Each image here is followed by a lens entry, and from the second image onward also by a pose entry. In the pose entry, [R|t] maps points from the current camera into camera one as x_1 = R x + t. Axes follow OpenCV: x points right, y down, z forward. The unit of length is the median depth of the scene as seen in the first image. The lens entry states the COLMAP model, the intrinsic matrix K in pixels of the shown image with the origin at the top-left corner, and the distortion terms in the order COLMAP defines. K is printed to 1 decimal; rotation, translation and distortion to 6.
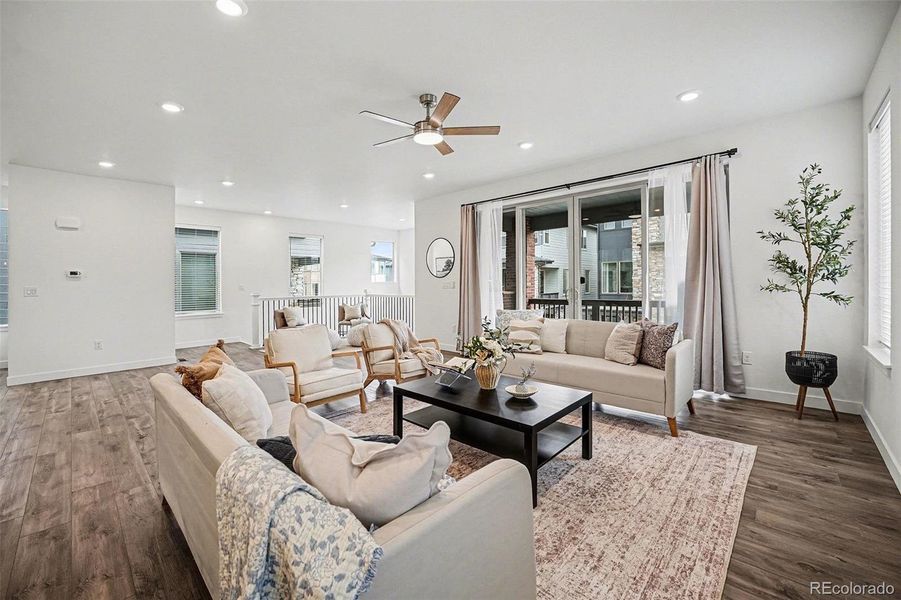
lens RADIAL K [[367.1, 0, 451.1], [0, 367.1, 290.7], [0, 0, 1]] dist [-0.023244, 0.000128]
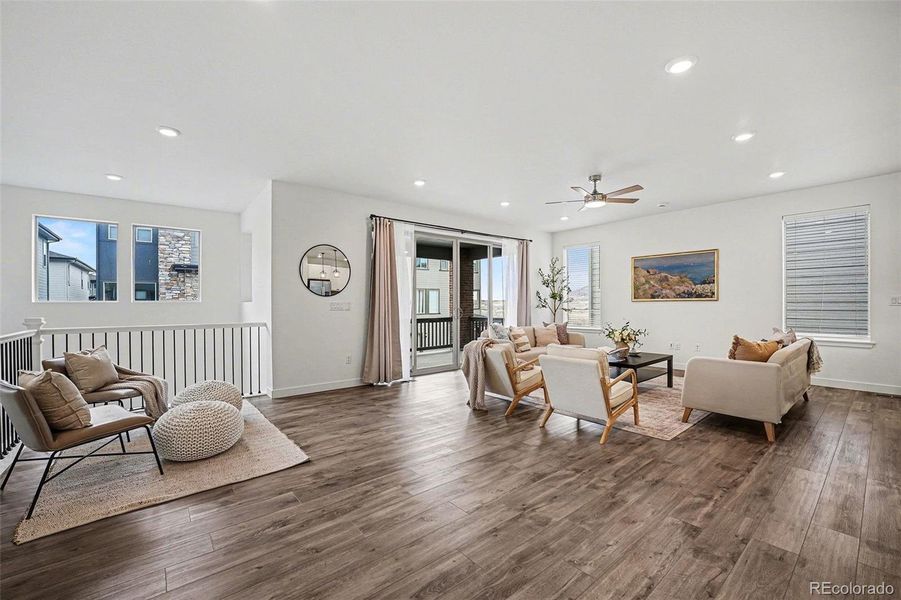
lens RADIAL K [[369.2, 0, 450.5], [0, 369.2, 300.0], [0, 0, 1]] dist [-0.029189, 0.000002]
pose [[0.129107, 0.024302, 0.991333, -1.604905], [0.026262, 0.999265, -0.027916, 0.003753], [-0.991283, 0.029639, 0.128374, 1.378049]]
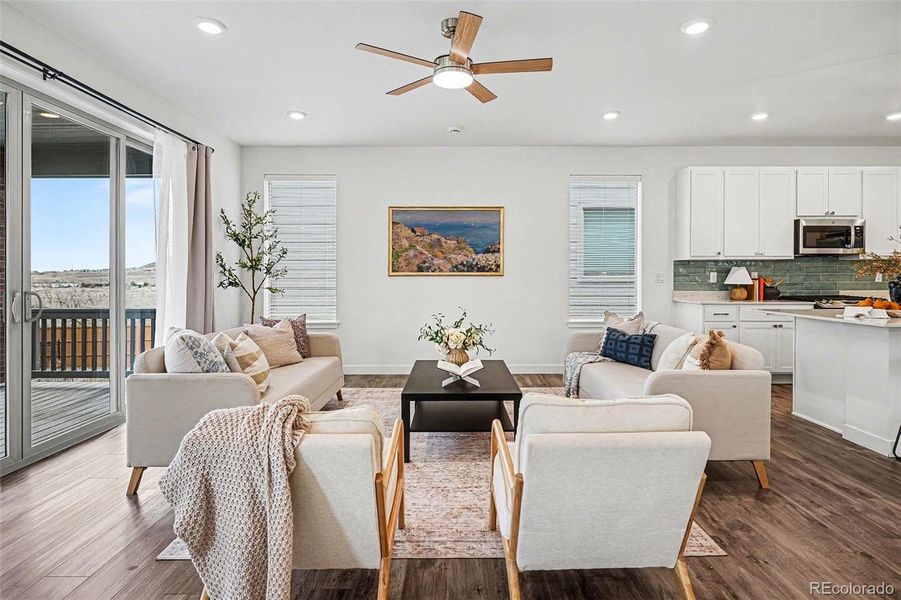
lens RADIAL K [[466.6, 0, 453.6], [0, 466.6, 276.3], [0, 0, 1]] dist [-0.009248, 0.000445]
pose [[-0.688688, 0.015358, 0.724895, -0.744407], [0.026653, 0.999636, 0.004142, -0.019966], [-0.724568, 0.022173, -0.688847, 1.631024]]
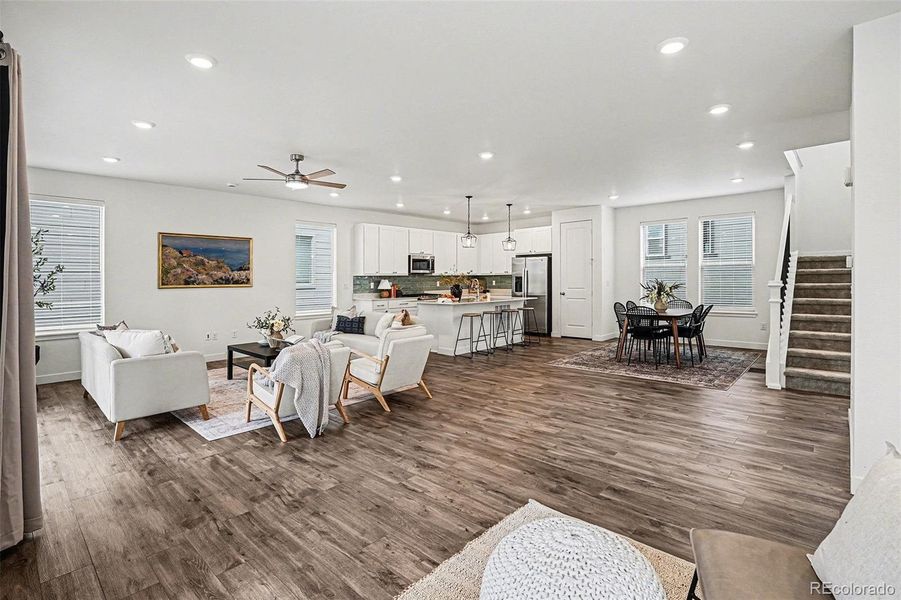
lens RADIAL K [[431.7, 0, 444.6], [0, 431.7, 279.2], [0, 0, 1]] dist [-0.004498, -0.000289]
pose [[-0.999677, 0.025231, -0.003142, -0.619514], [0.025162, 0.999475, 0.020421, -0.072432], [0.003656, 0.020336, -0.999787, 2.615130]]
